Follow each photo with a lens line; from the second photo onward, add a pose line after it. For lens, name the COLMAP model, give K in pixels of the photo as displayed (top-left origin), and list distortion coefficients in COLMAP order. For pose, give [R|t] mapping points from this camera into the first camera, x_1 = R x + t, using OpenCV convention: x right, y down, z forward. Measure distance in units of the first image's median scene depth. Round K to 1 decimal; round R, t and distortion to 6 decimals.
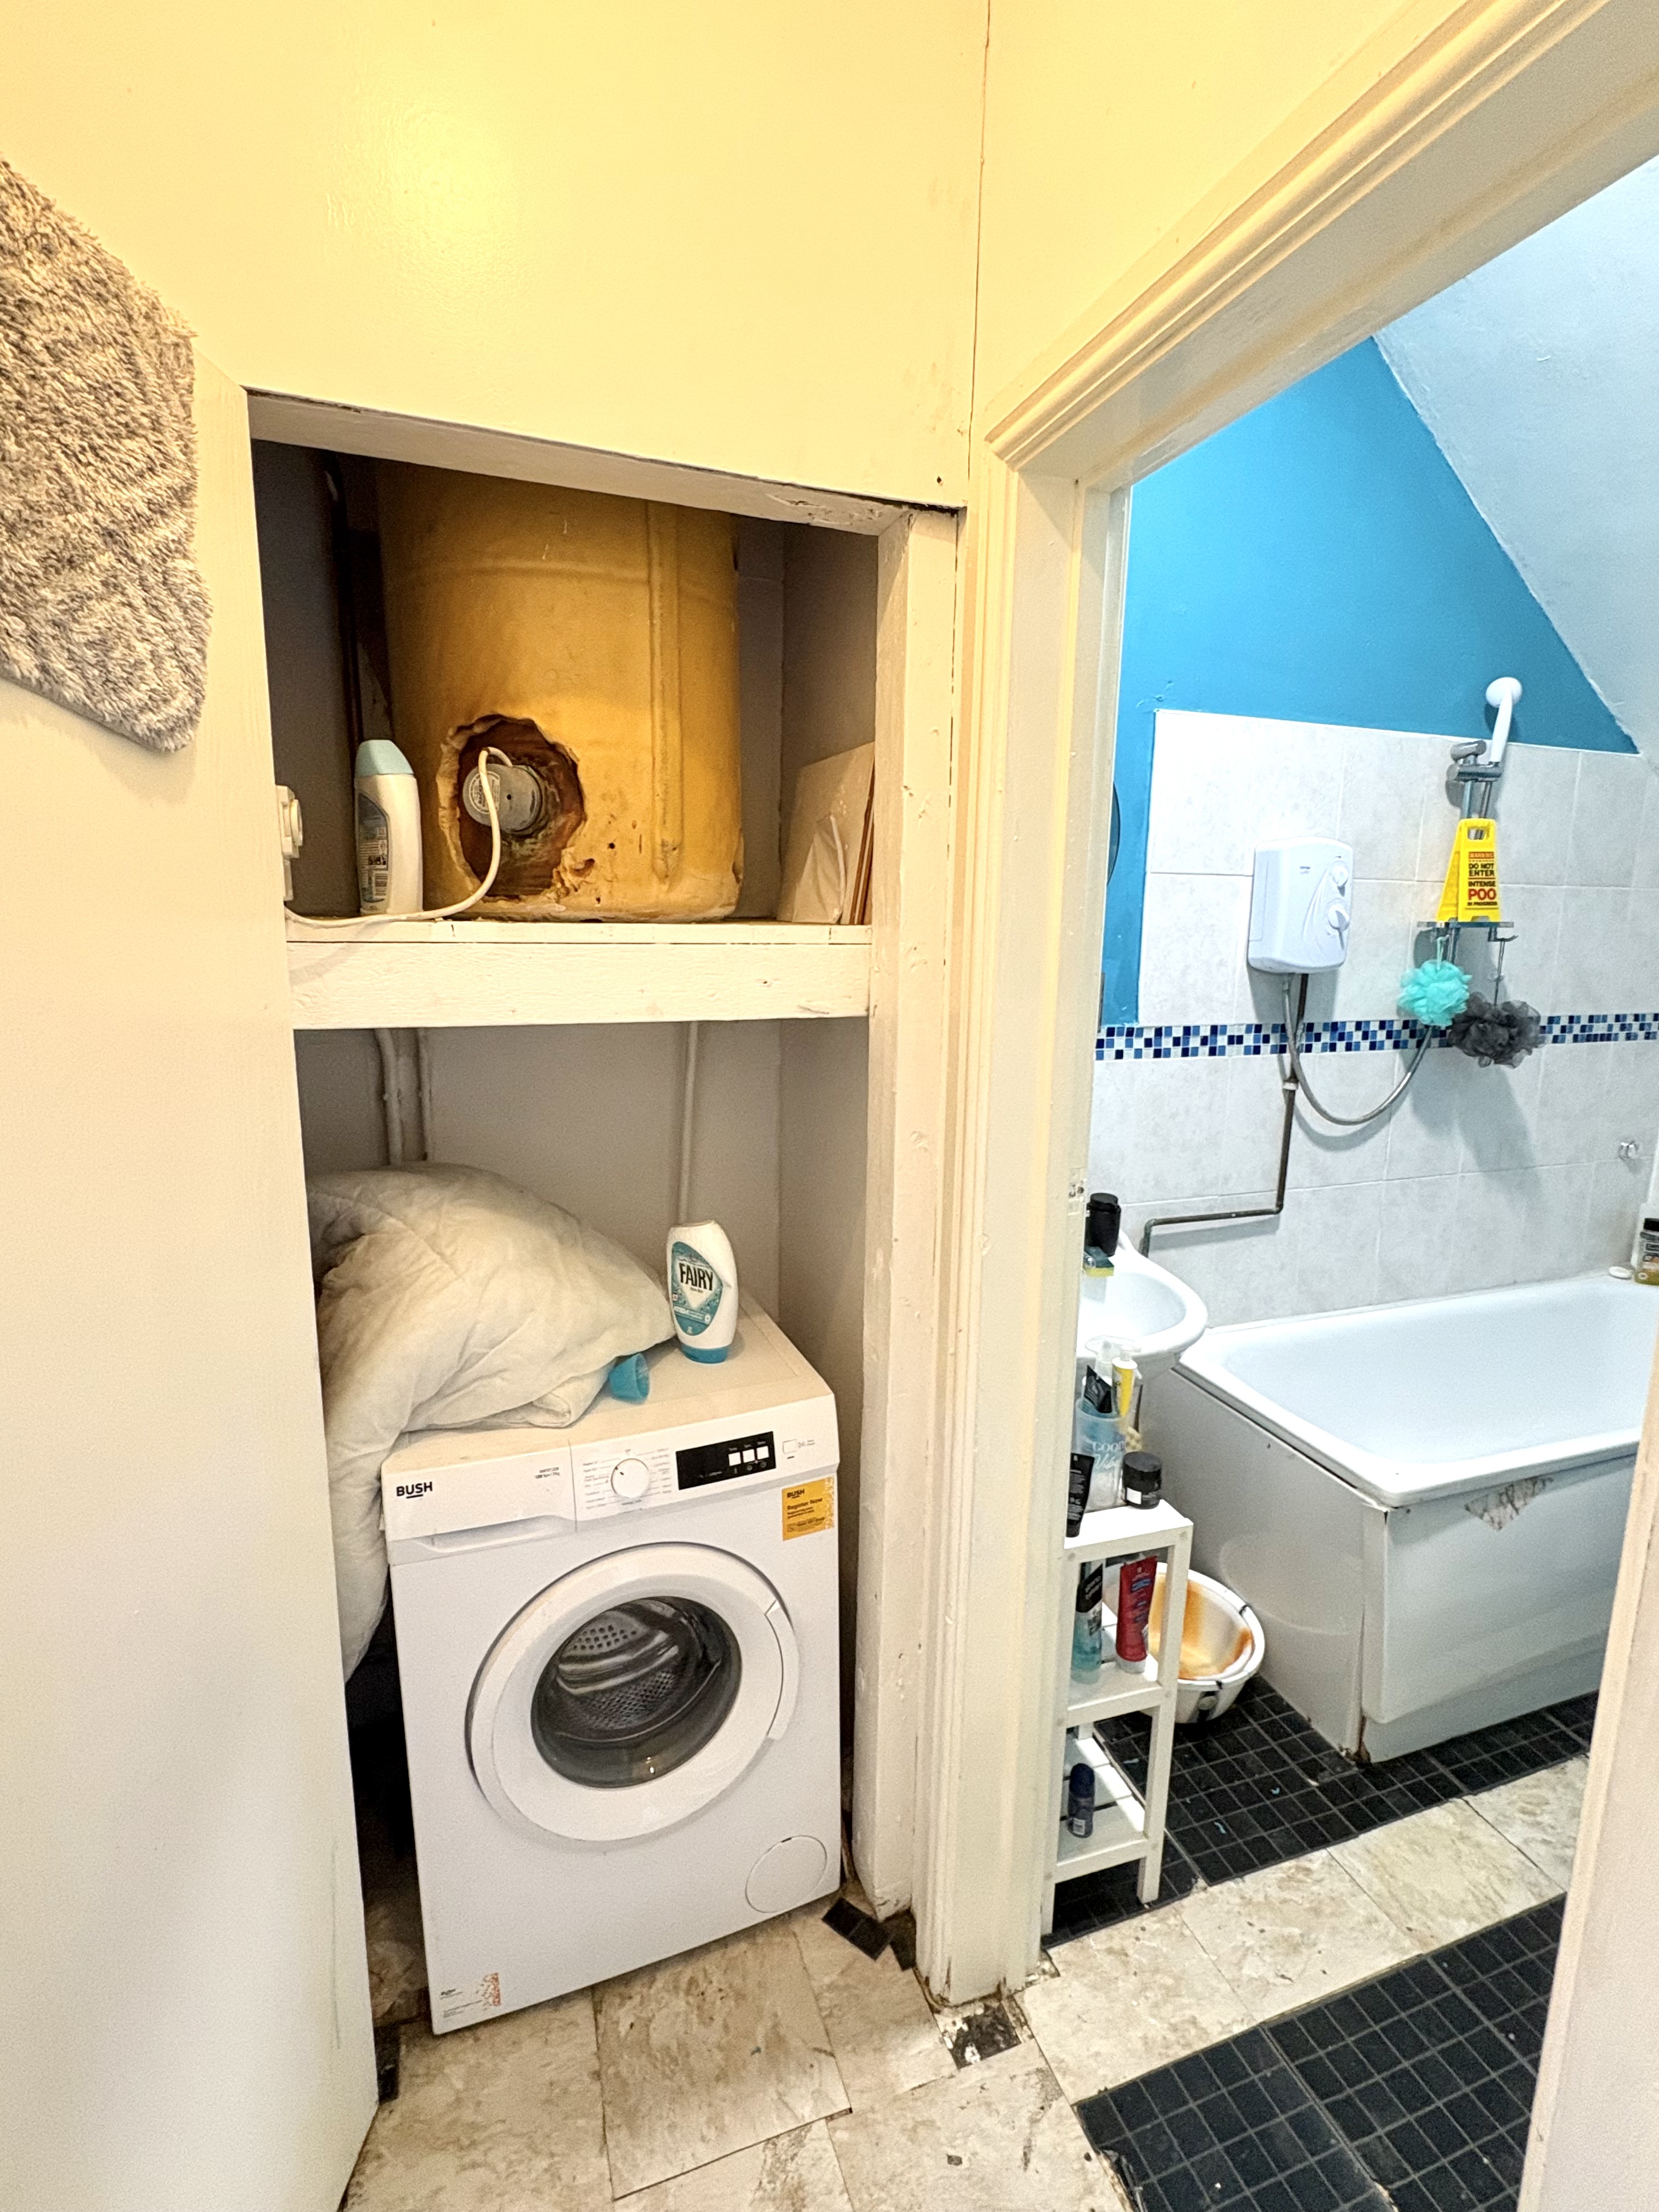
lens RADIAL K [[1029.3, 0, 825.0], [0, 1029.3, 1096.2], [0, 0, 1]] dist [-0.001142, -0.000193]
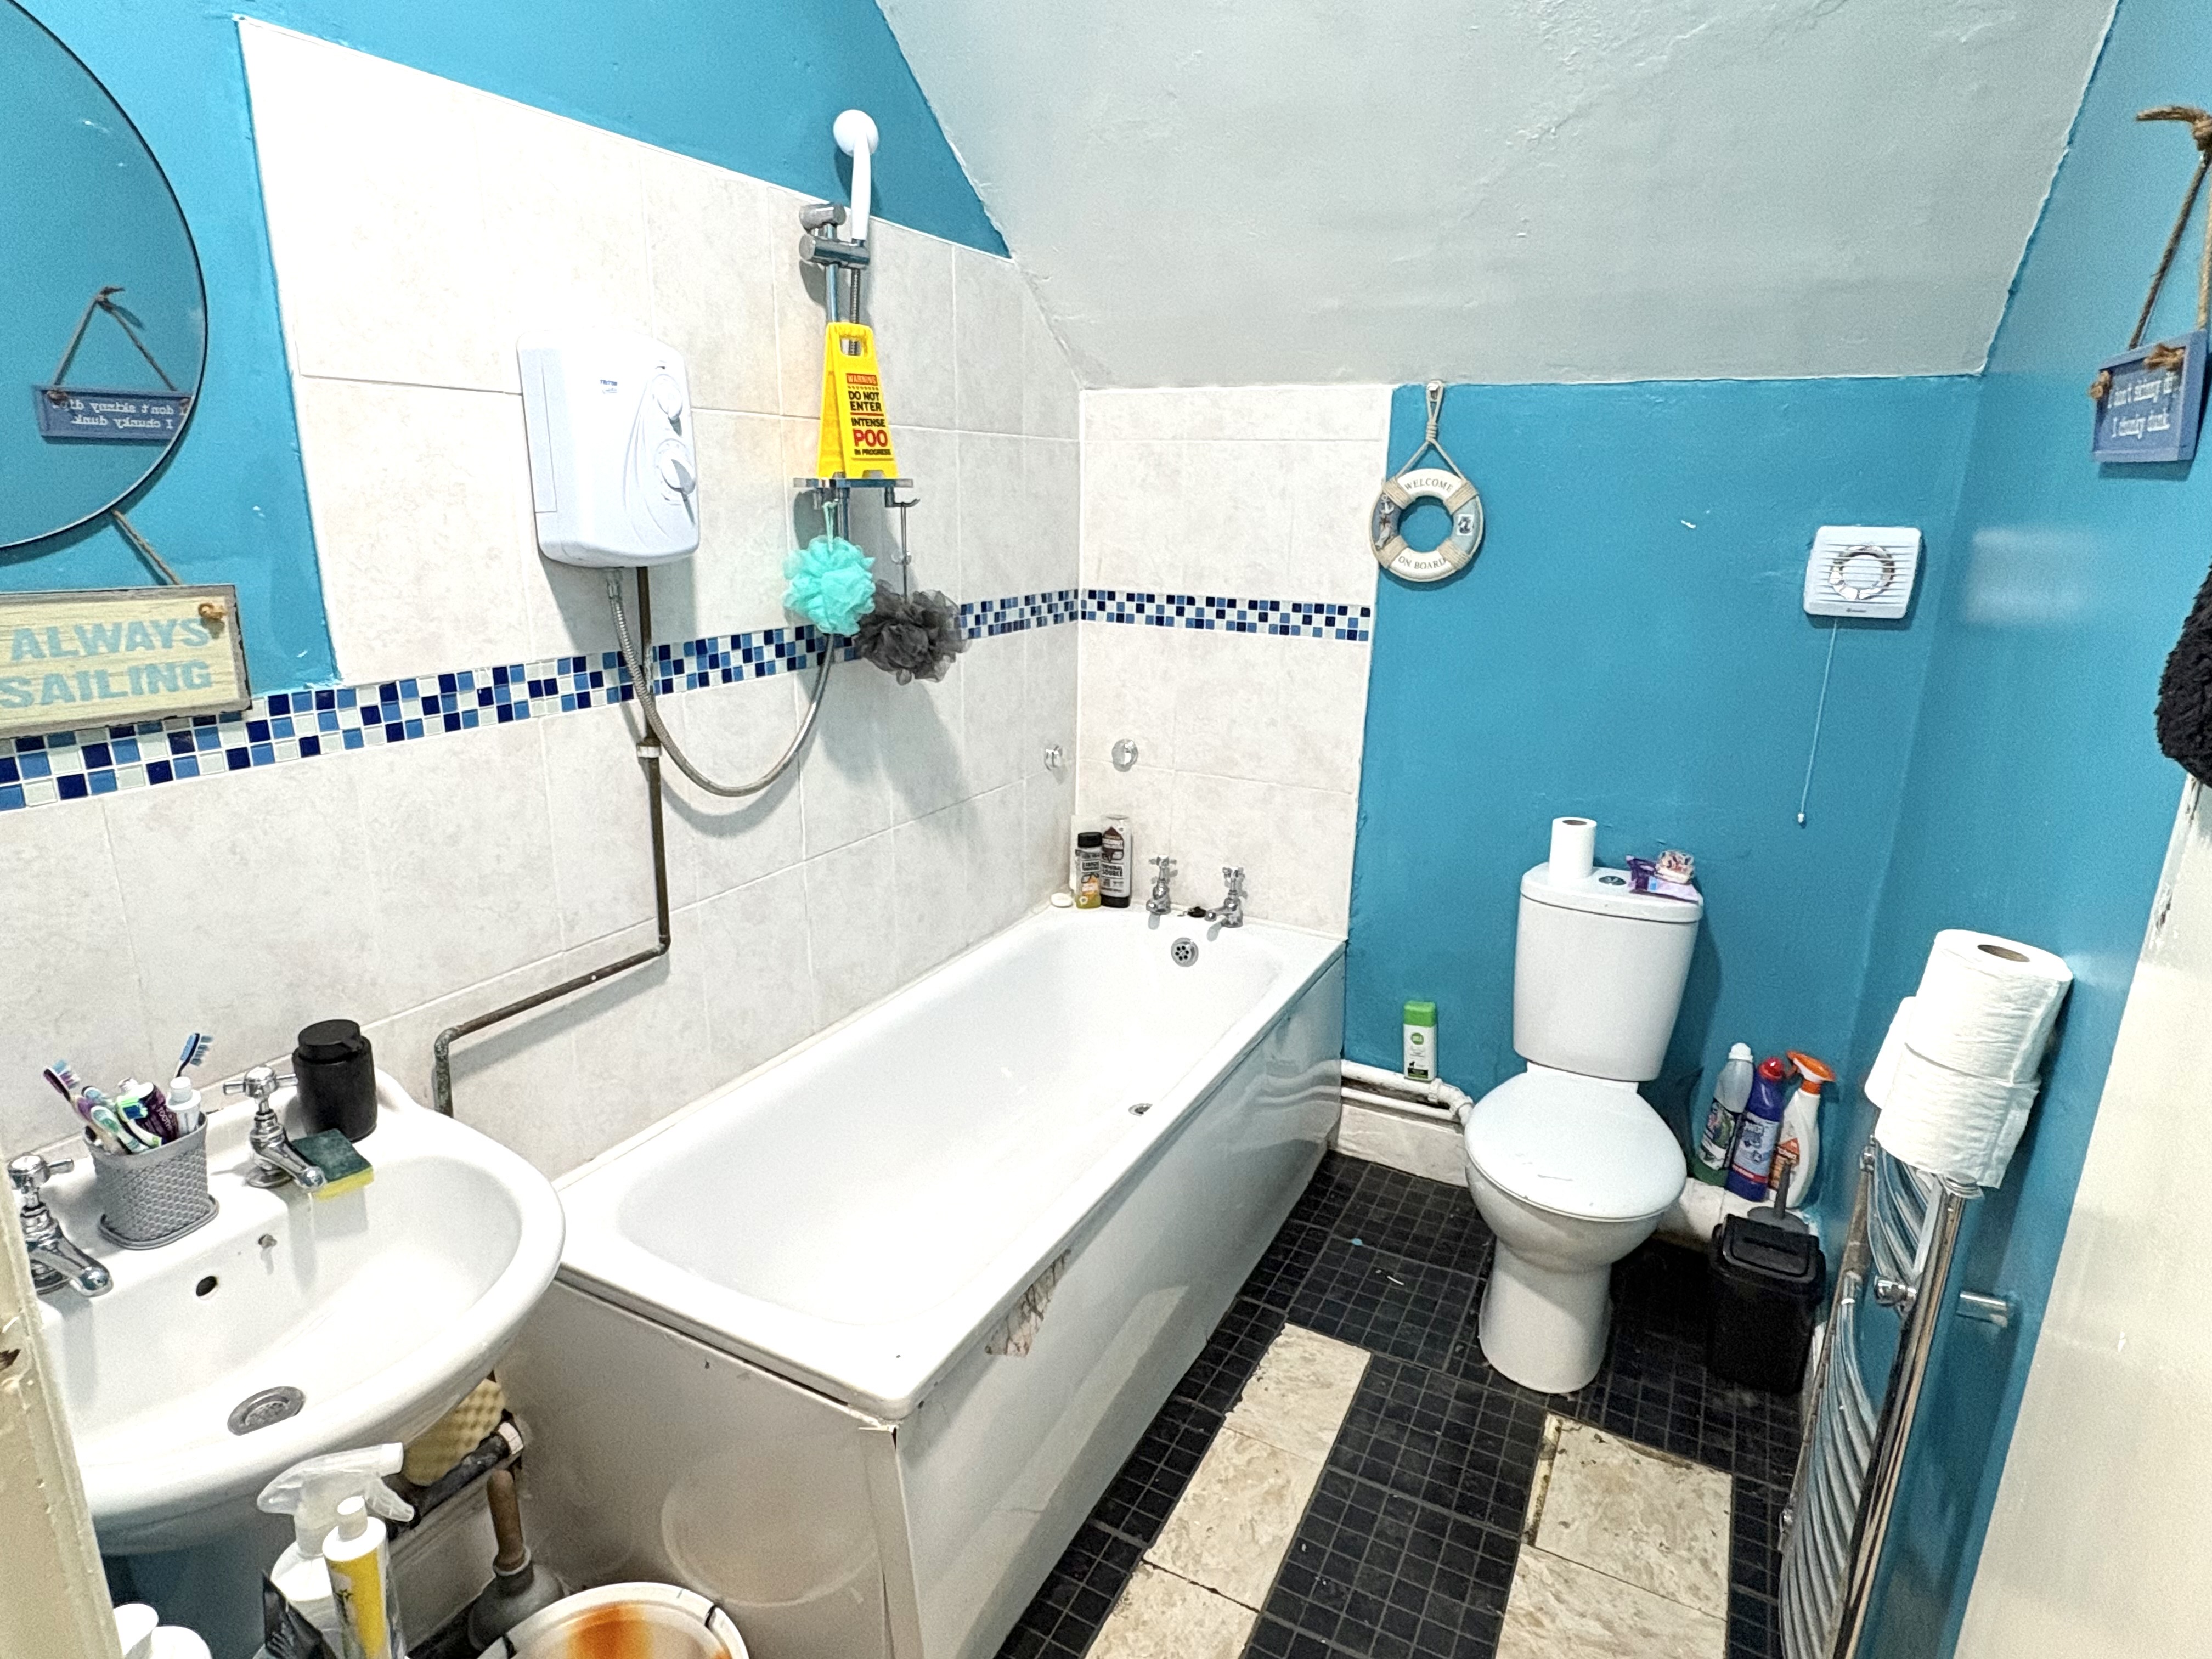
lens RADIAL K [[1238.5, 0, 1095.0], [0, 1238.5, 830.2], [0, 0, 1]] dist [-0.002616, -0.000960]
pose [[0.726420, -0.184637, 0.661985, 0.144752], [0.110041, 0.982056, 0.153157, -0.046979], [-0.678384, -0.038411, 0.733702, 0.270041]]
